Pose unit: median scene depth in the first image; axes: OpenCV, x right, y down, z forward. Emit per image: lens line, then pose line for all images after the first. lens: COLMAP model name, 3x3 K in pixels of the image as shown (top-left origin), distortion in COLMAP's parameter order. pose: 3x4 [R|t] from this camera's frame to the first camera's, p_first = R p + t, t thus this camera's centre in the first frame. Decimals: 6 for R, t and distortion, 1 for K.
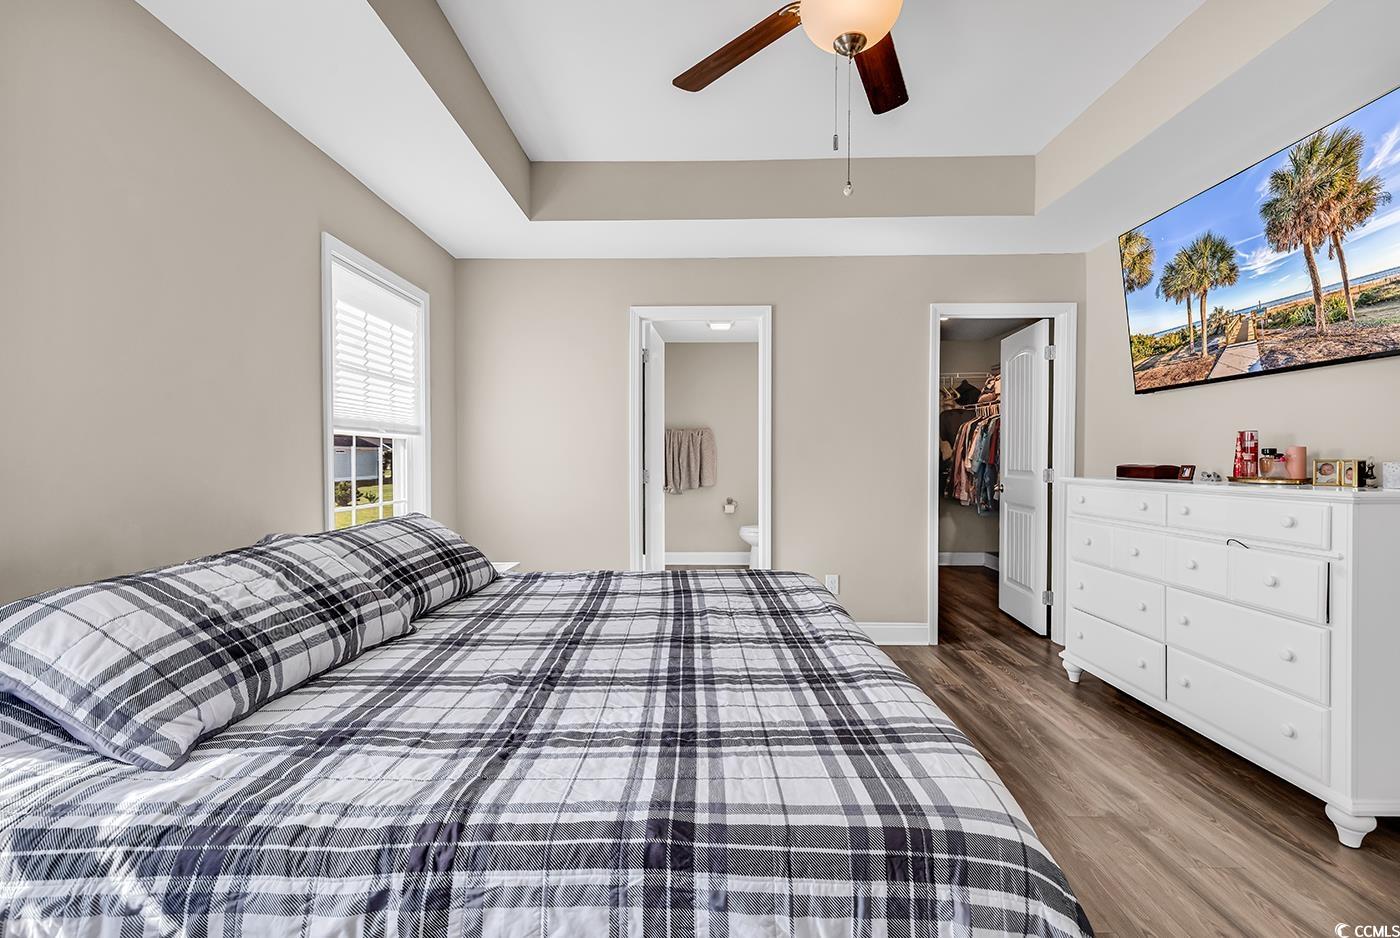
lens RADIAL K [[631.2, 0, 697.9], [0, 631.2, 468.7], [0, 0, 1]] dist [0.001577, -0.000494]
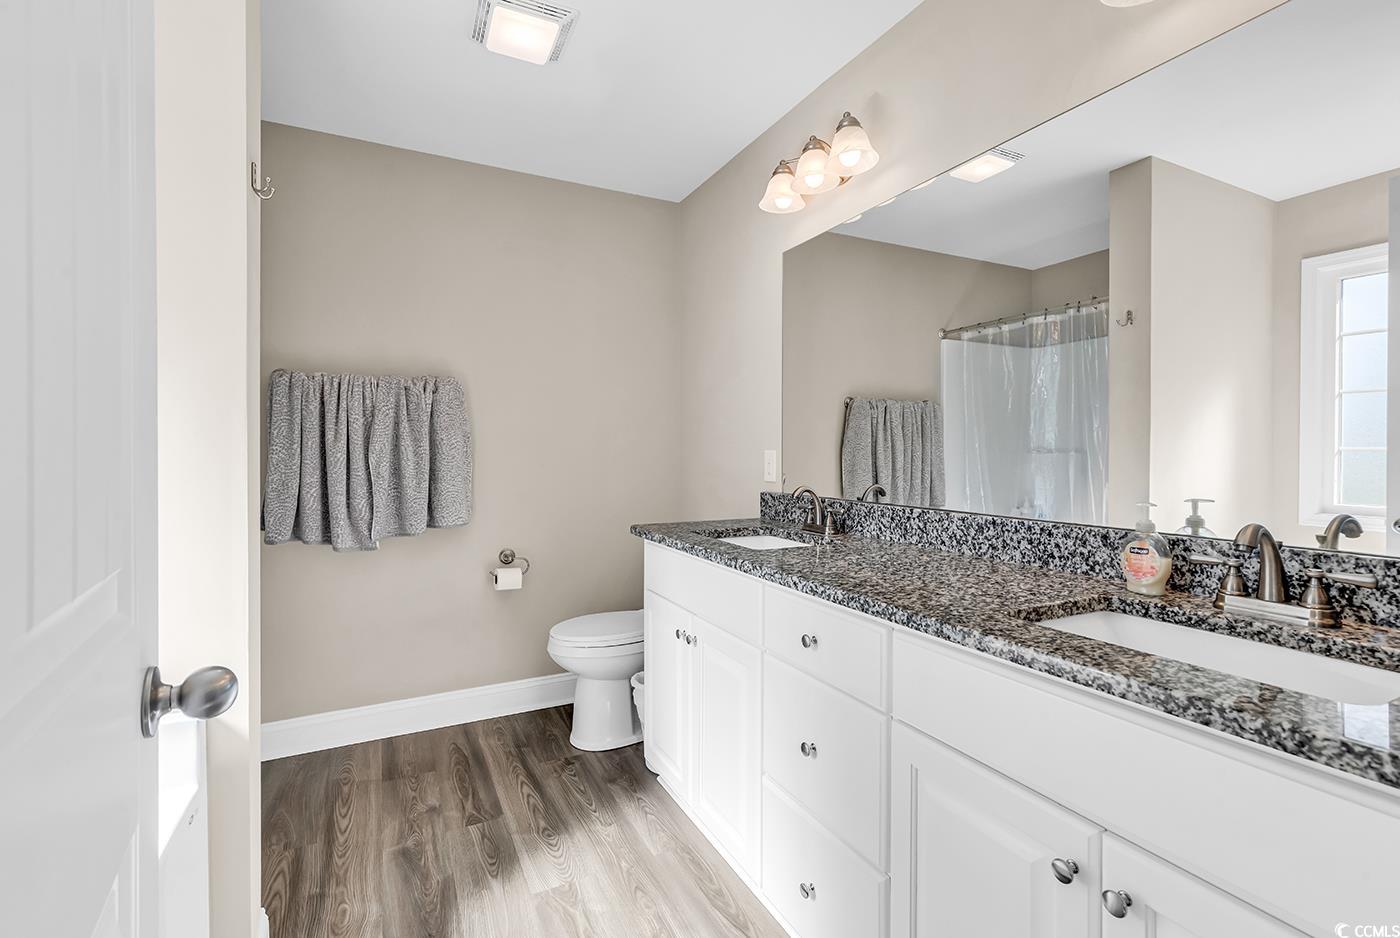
lens RADIAL K [[631.2, 0, 700.3], [0, 631.2, 462.5], [0, 0, 1]] dist [0.001577, -0.000494]
pose [[0.891449, -0.006149, 0.453080, -0.023526], [0.003511, 0.999972, 0.006664, -0.012606], [-0.453108, -0.004350, 0.891445, 0.591628]]
